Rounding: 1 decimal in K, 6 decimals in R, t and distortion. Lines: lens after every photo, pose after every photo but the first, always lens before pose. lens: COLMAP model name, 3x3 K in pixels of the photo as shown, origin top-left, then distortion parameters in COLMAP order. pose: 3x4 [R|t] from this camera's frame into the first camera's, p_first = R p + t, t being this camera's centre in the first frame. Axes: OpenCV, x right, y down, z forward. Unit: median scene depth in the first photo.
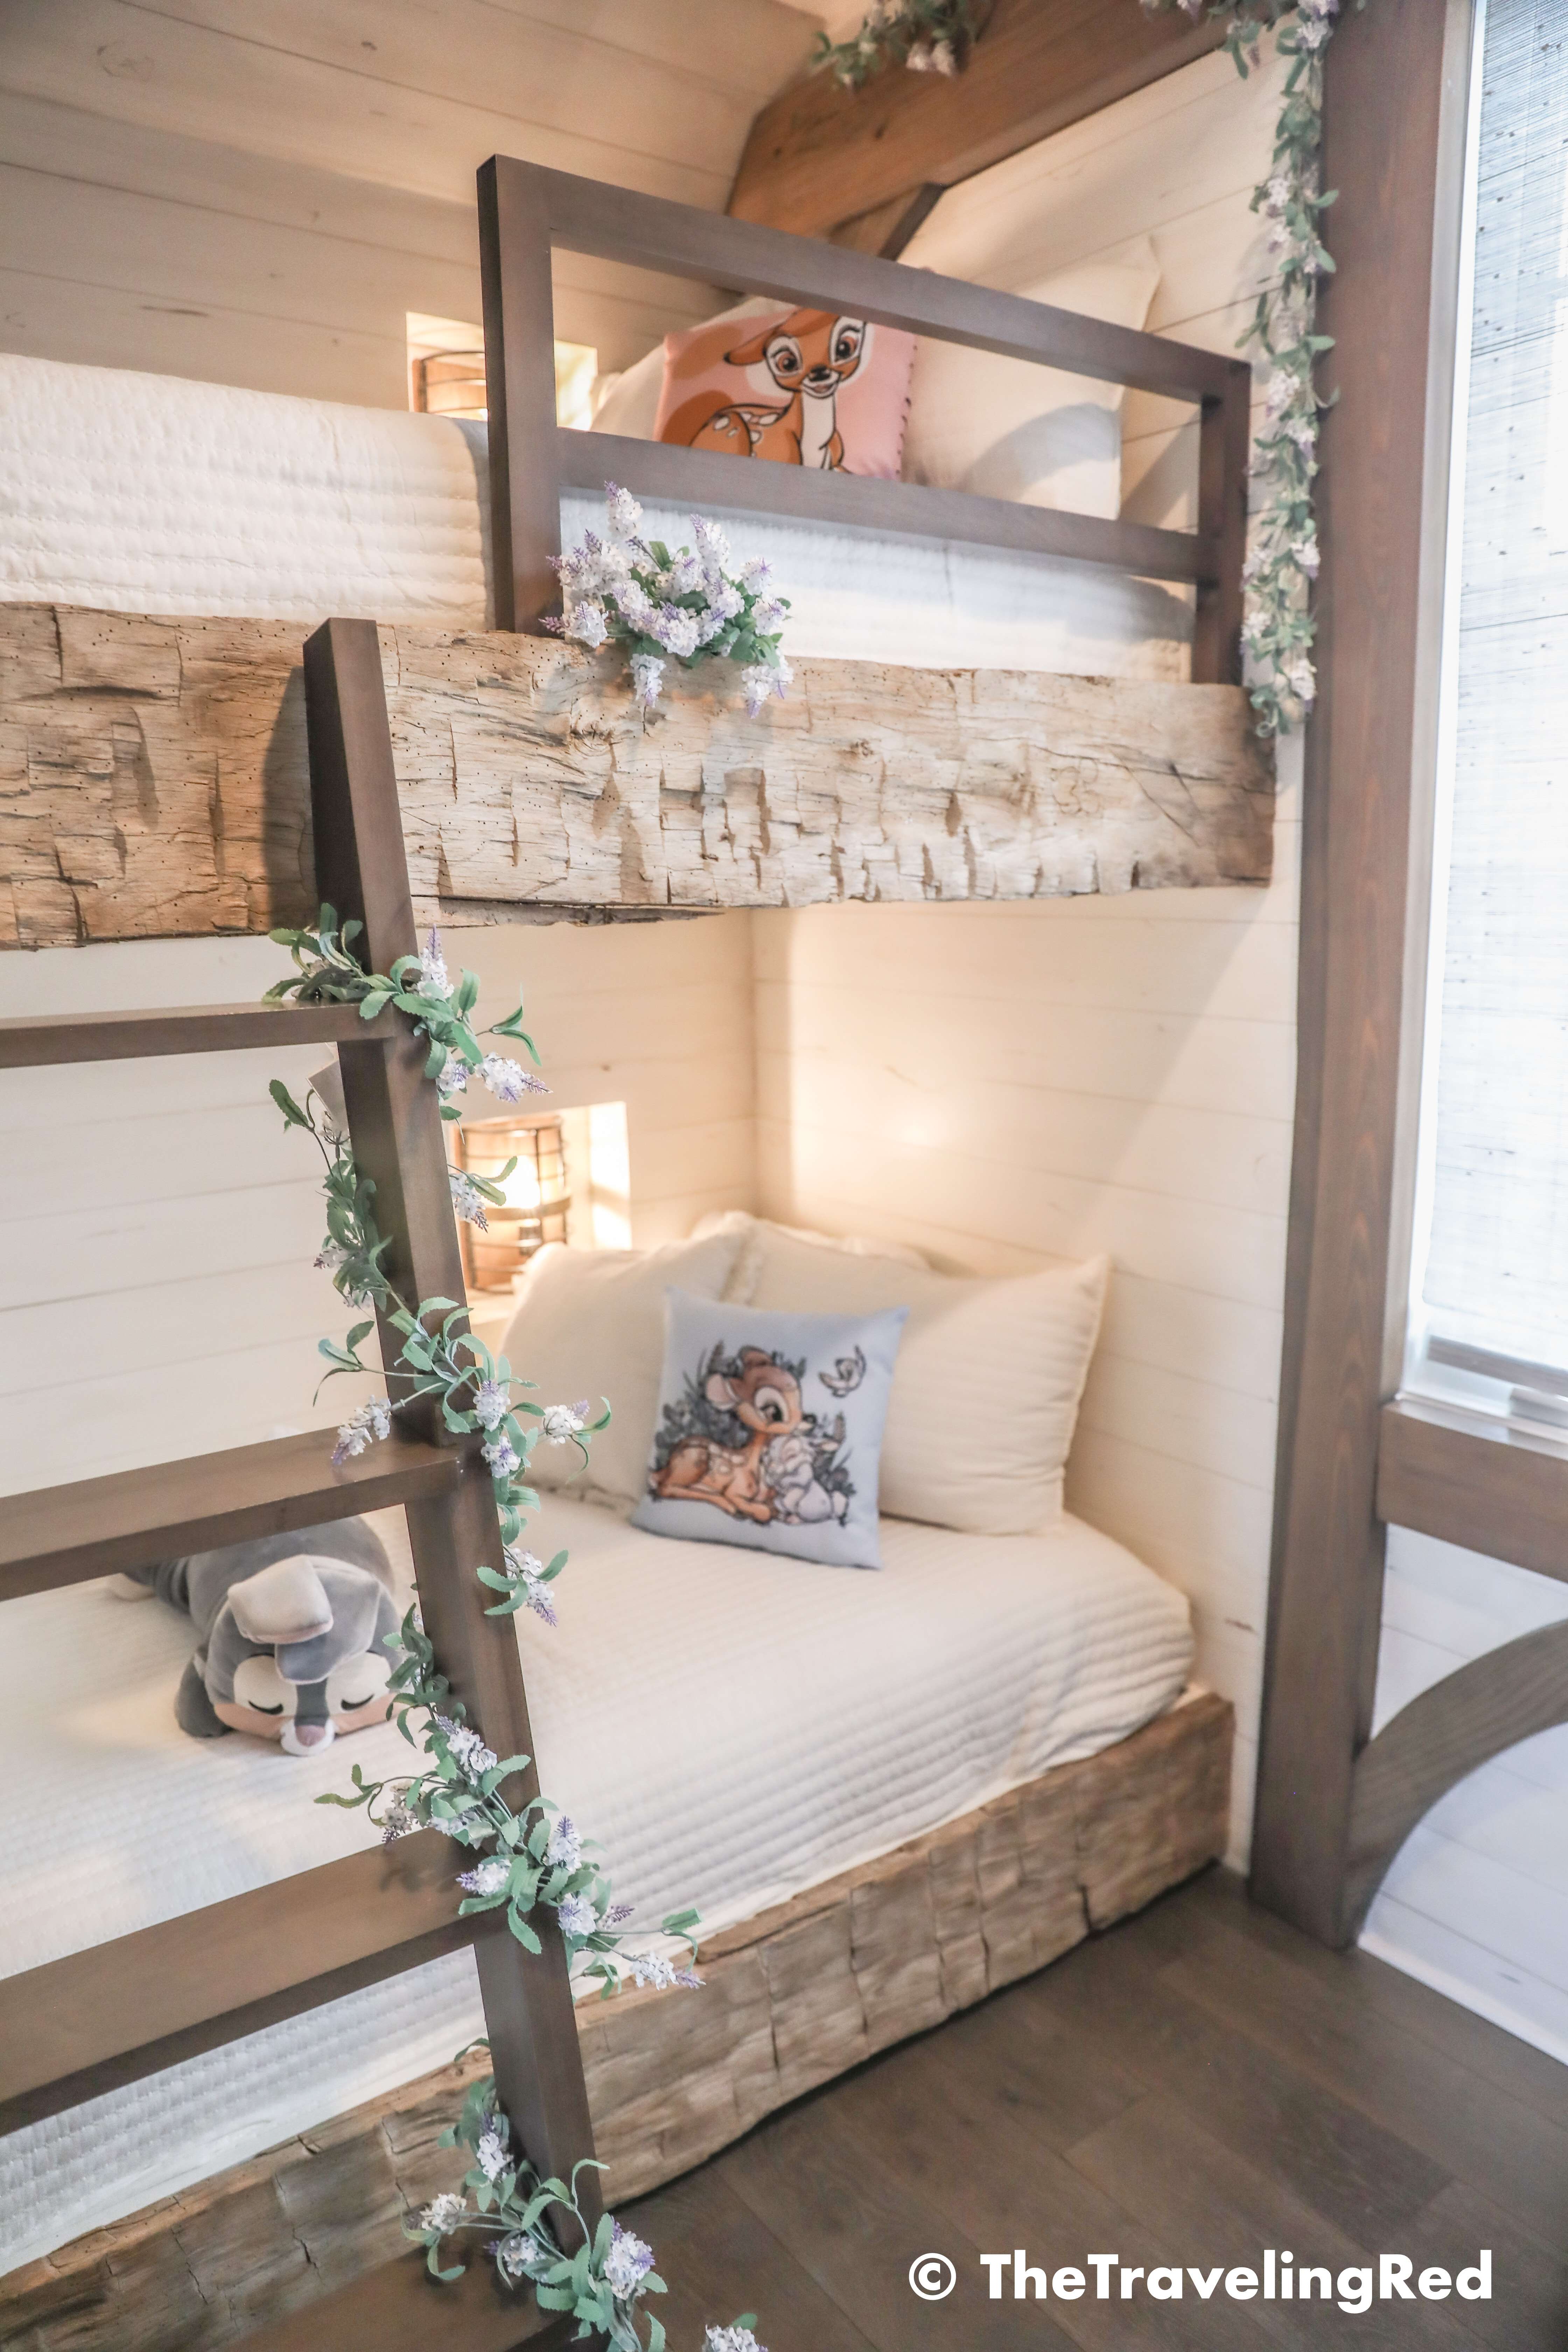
lens RADIAL K [[1590.2, 0, 768.7], [0, 1590.2, 1189.7], [0, 0, 1]] dist [-0.107475, 0.065965]
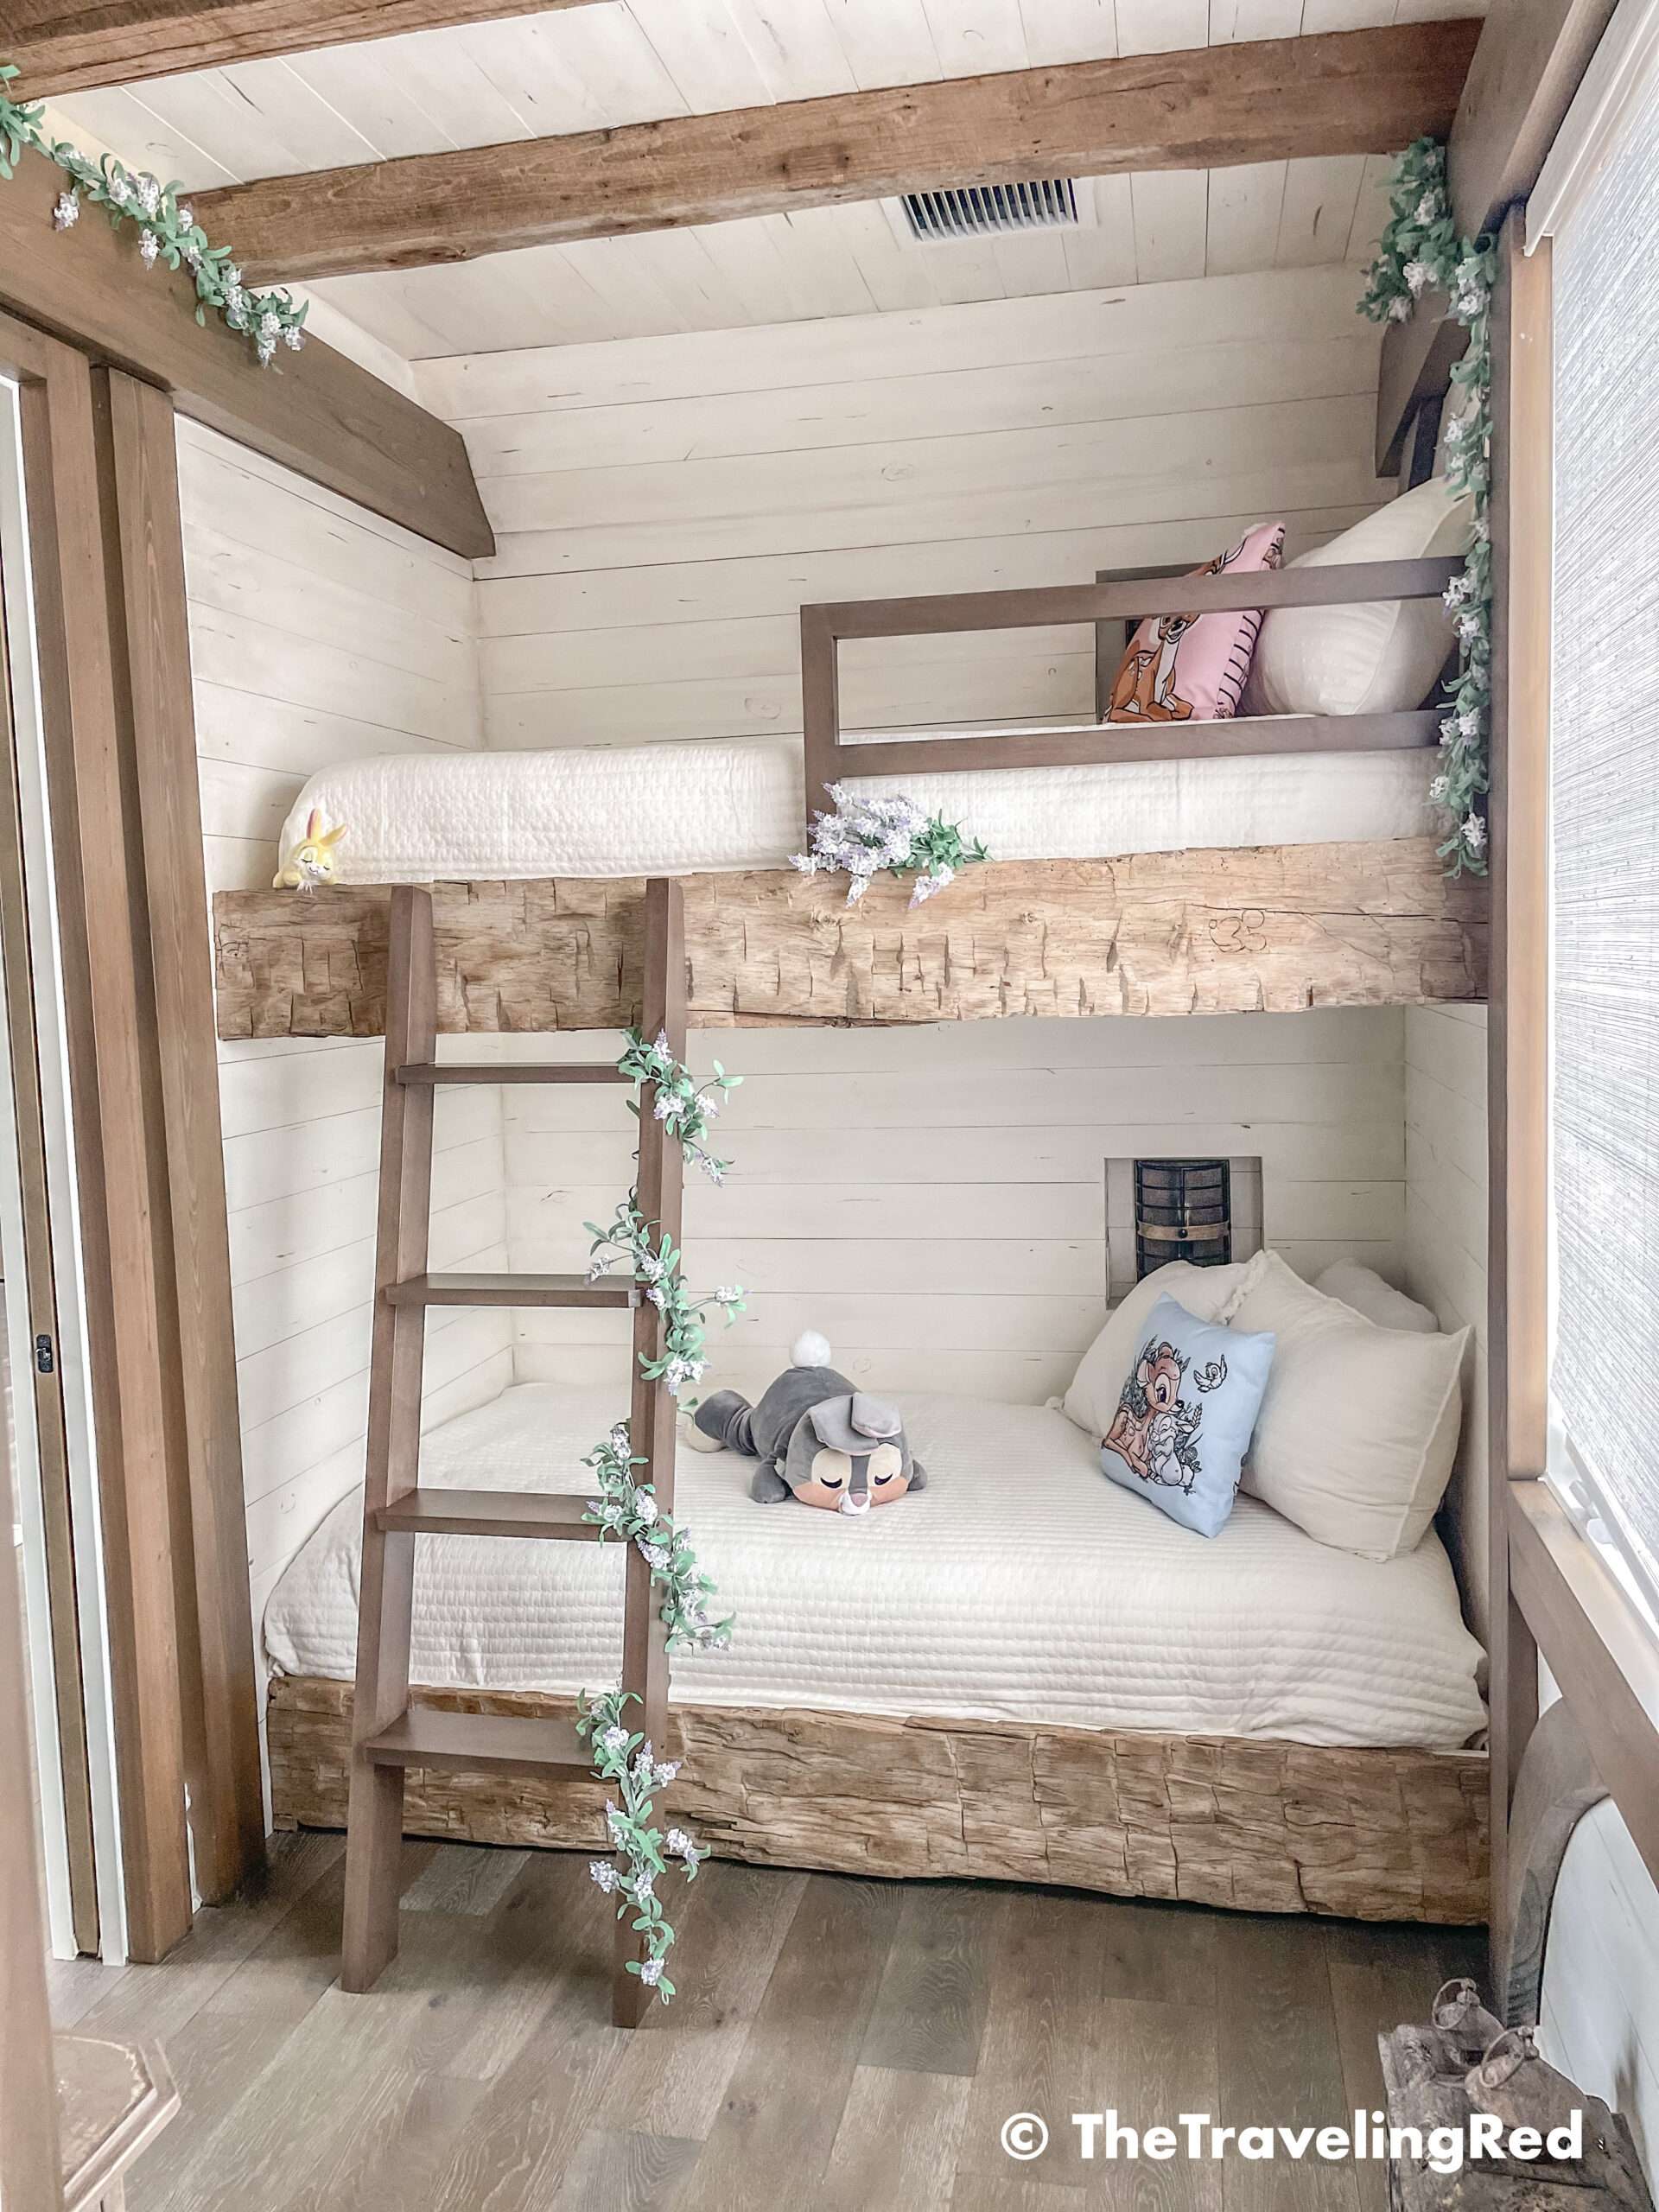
lens RADIAL K [[1673.2, 0, 836.4], [0, 1673.2, 1082.0], [0, 0, 1]] dist [0.081985, -0.116522]
pose [[0.667009, 0.062303, -0.742440, 1.030384], [-0.131233, 0.990742, -0.034760, -0.036928], [0.733401, 0.120618, 0.669010, -0.179686]]
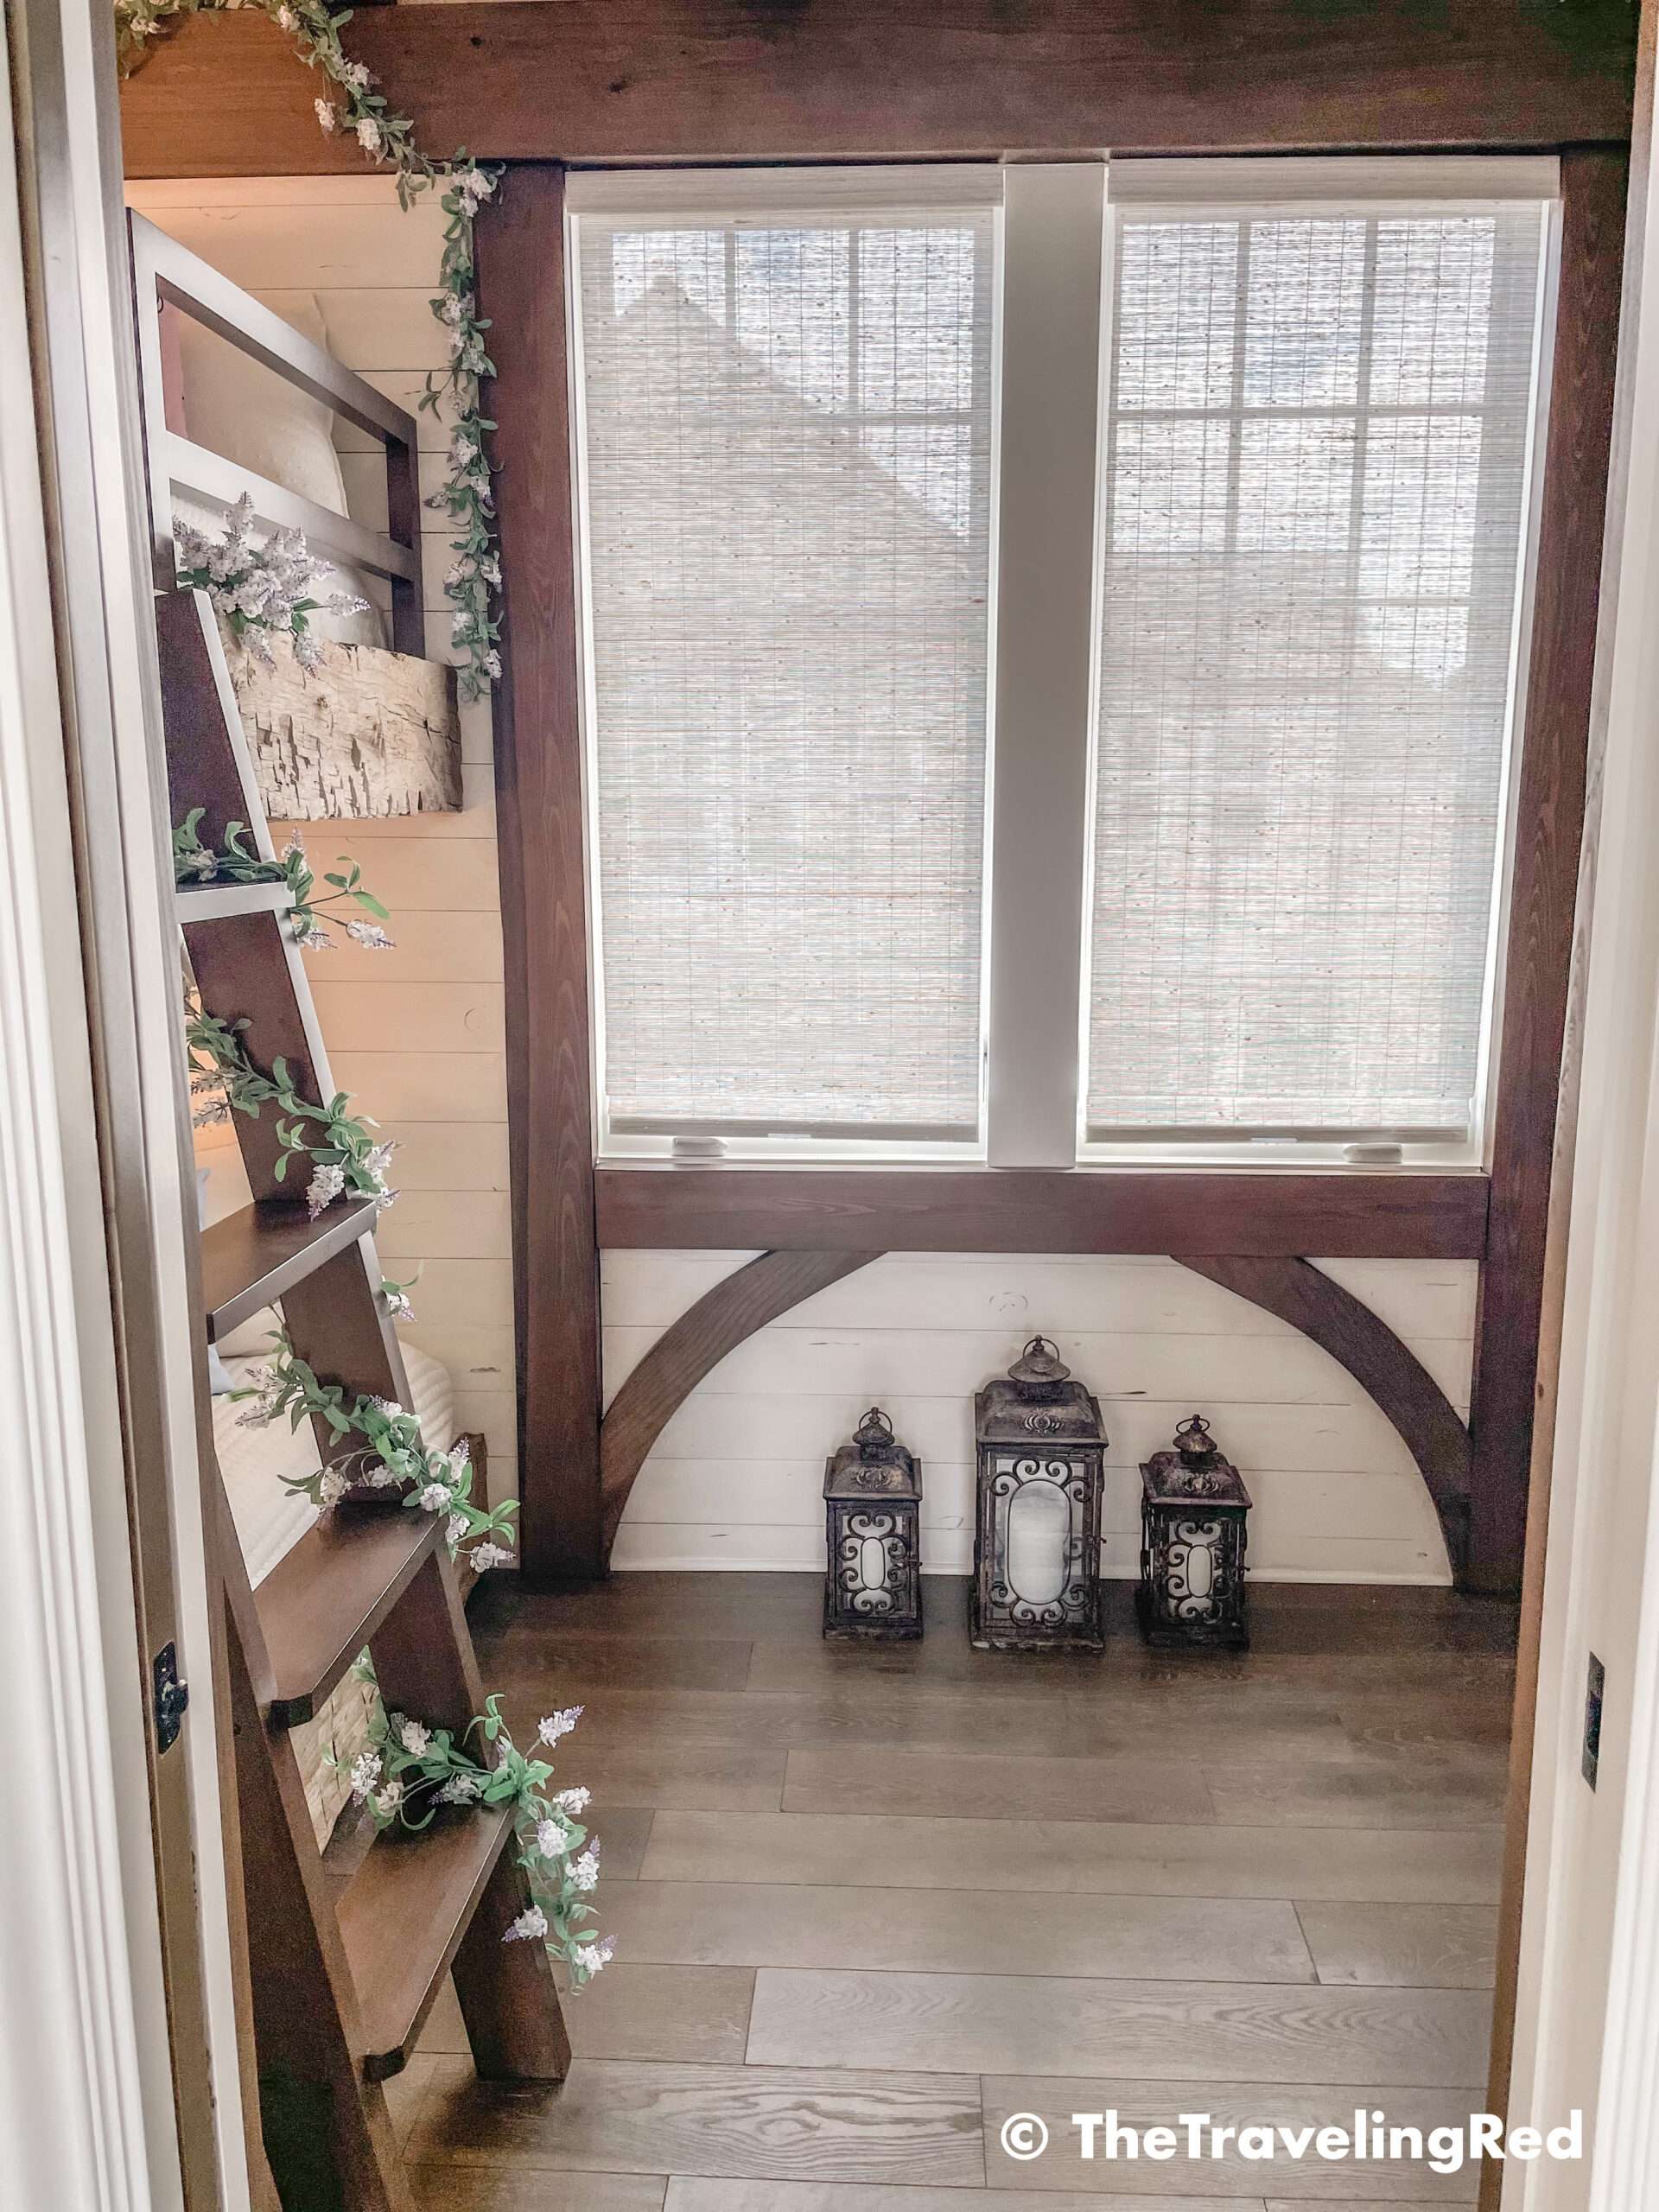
lens RADIAL K [[1673.2, 0, 846.0], [0, 1673.2, 1085.3], [0, 0, 1]] dist [0.081985, -0.116522]
pose [[0.625711, -0.111367, 0.772064, -0.719694], [0.141185, 0.989578, 0.028321, 0.055813], [-0.767172, 0.091283, 0.634913, -0.192989]]
